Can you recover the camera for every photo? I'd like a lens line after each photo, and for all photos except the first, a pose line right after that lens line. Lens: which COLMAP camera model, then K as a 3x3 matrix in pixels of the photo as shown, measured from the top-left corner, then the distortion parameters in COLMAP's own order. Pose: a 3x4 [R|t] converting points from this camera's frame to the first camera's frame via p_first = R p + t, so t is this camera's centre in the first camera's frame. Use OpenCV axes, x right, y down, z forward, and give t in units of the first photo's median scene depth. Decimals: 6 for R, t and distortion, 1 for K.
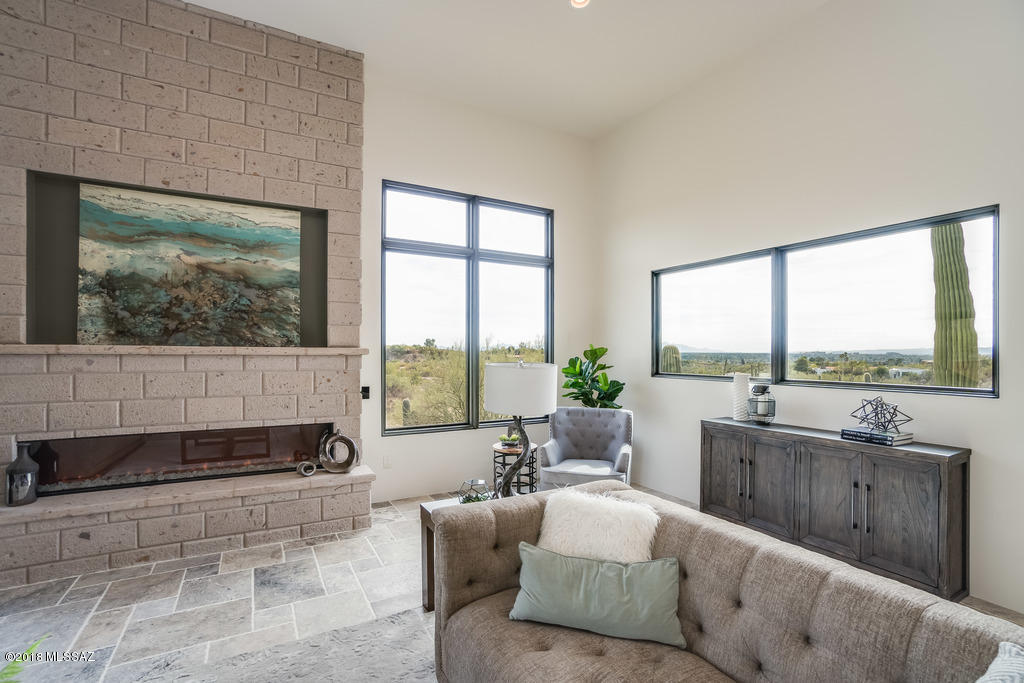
lens RADIAL K [[445.2, 0, 502.6], [0, 445.2, 347.7], [0, 0, 1]] dist [-0.031686, 0.008947]
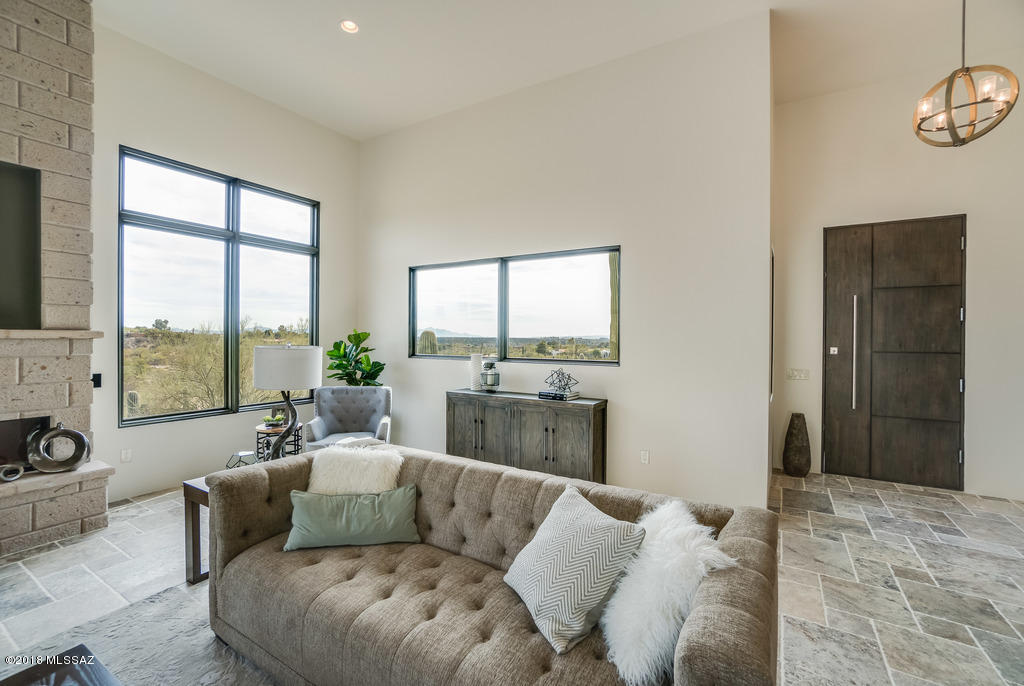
lens RADIAL K [[445.2, 0, 507.0], [0, 445.2, 340.0], [0, 0, 1]] dist [-0.031686, 0.008947]
pose [[0.868378, 0.000021, 0.495903, -0.026083], [-0.009219, 0.999828, 0.016100, -0.002640], [-0.495818, -0.018553, 0.868228, -0.191221]]
